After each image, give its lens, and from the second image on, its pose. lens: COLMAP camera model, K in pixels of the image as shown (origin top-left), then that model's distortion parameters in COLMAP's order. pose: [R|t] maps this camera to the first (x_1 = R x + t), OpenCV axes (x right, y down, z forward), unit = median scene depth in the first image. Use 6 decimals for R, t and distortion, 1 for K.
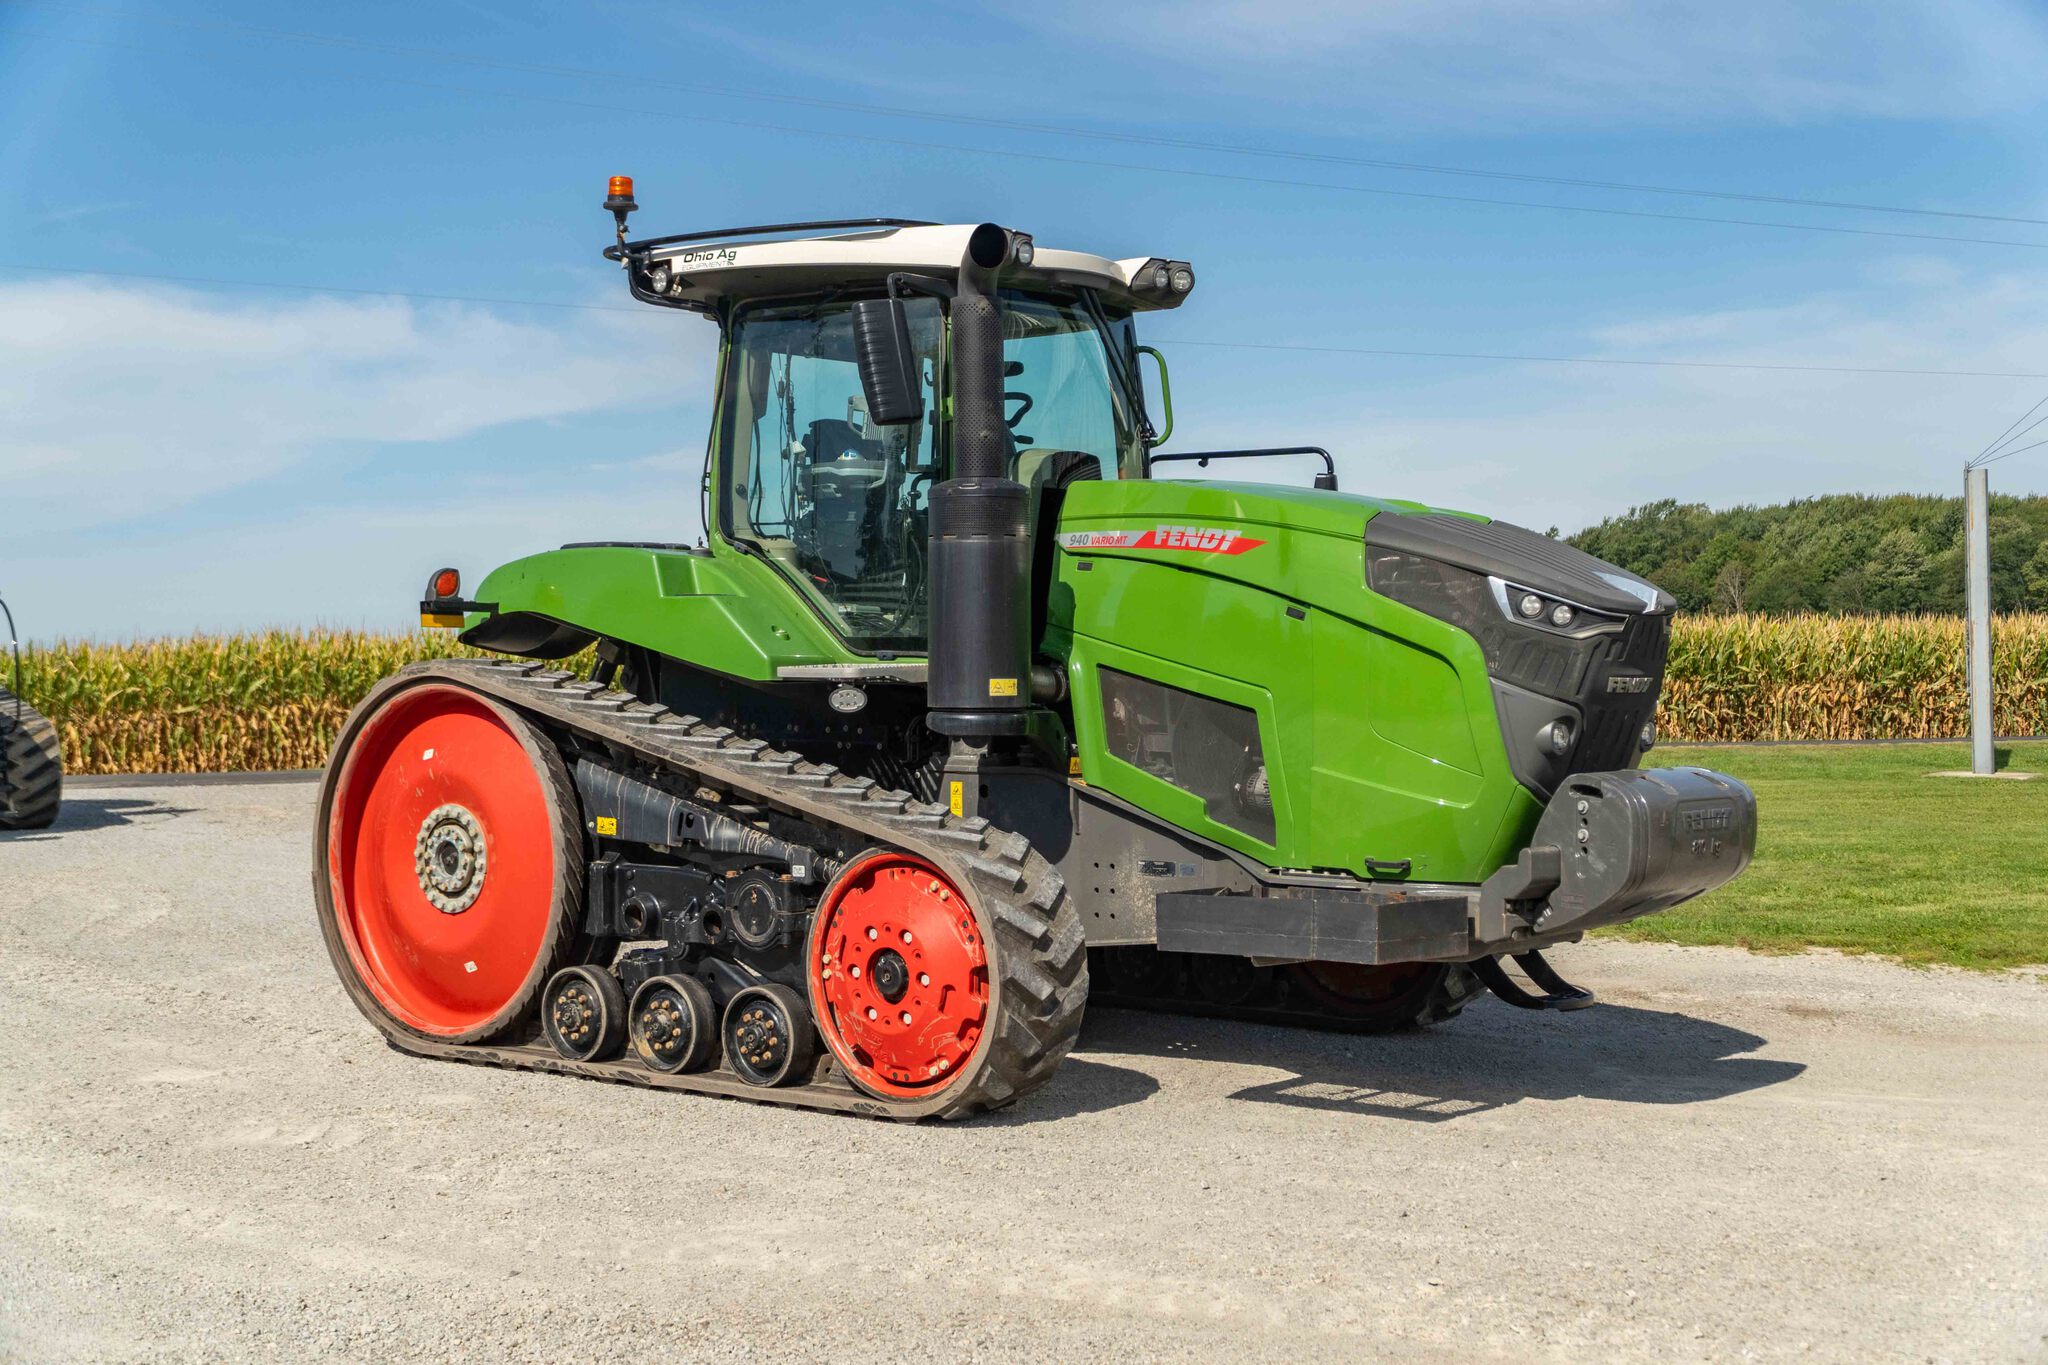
lens RADIAL K [[2794.0, 0, 1021.7], [0, 2794.0, 653.4], [0, 0, 1]] dist [0.072522, -0.012636]
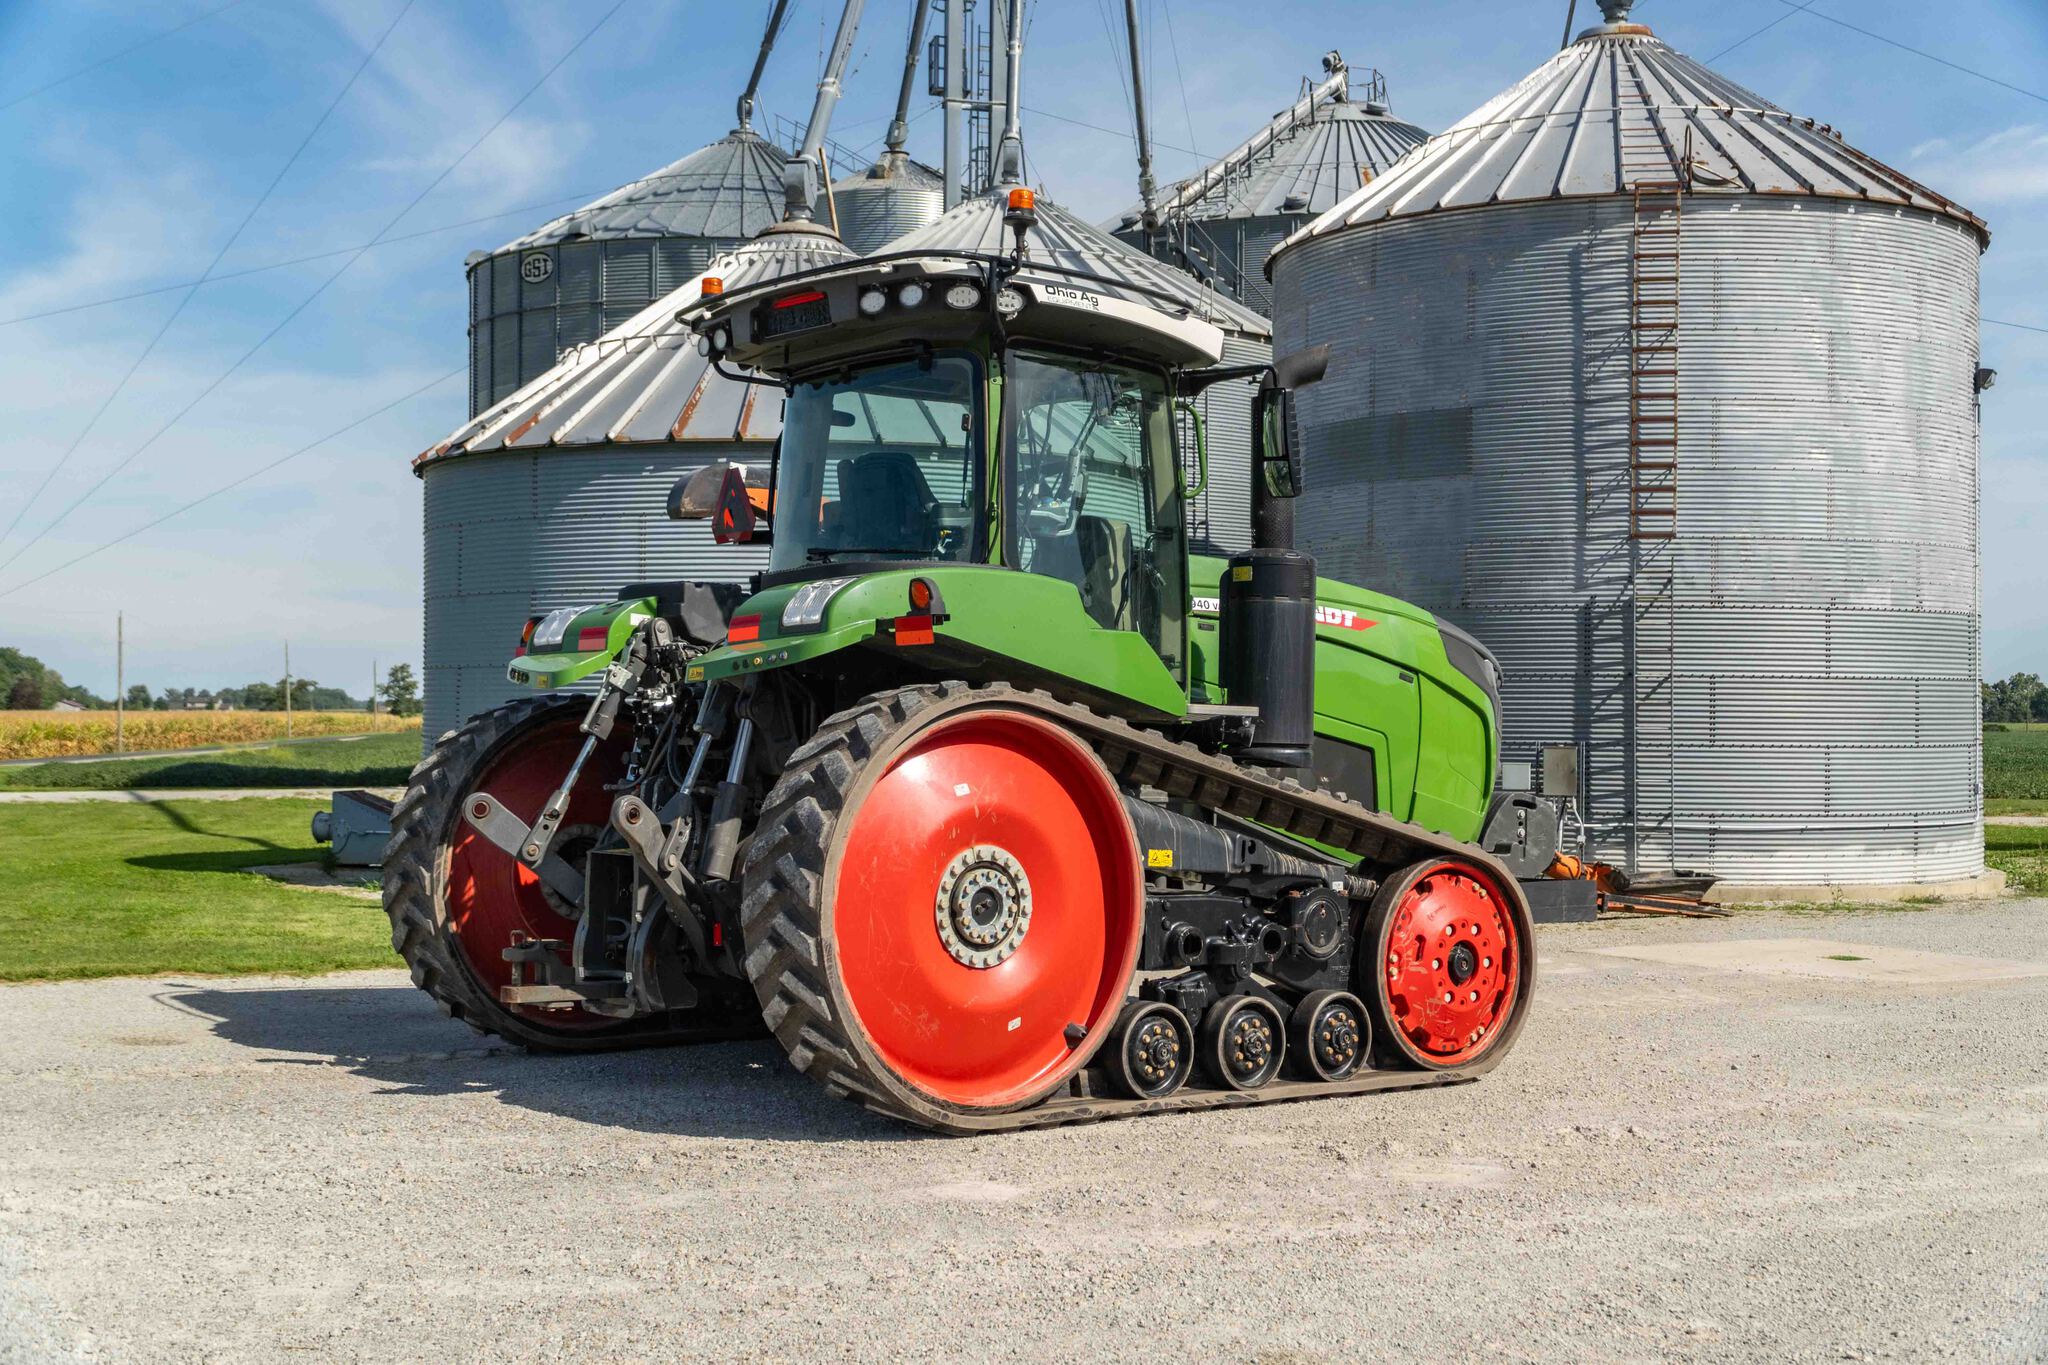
lens RADIAL K [[2358.9, 0, 1024.0], [0, 2358.9, 682.5], [0, 0, 1]] dist [0.094615, -0.309635]
pose [[0.197172, 0.038904, 0.979597, -0.985756], [-0.018873, 0.999178, -0.035883, 0.030240], [-0.980187, -0.011413, 0.197744, 0.882973]]
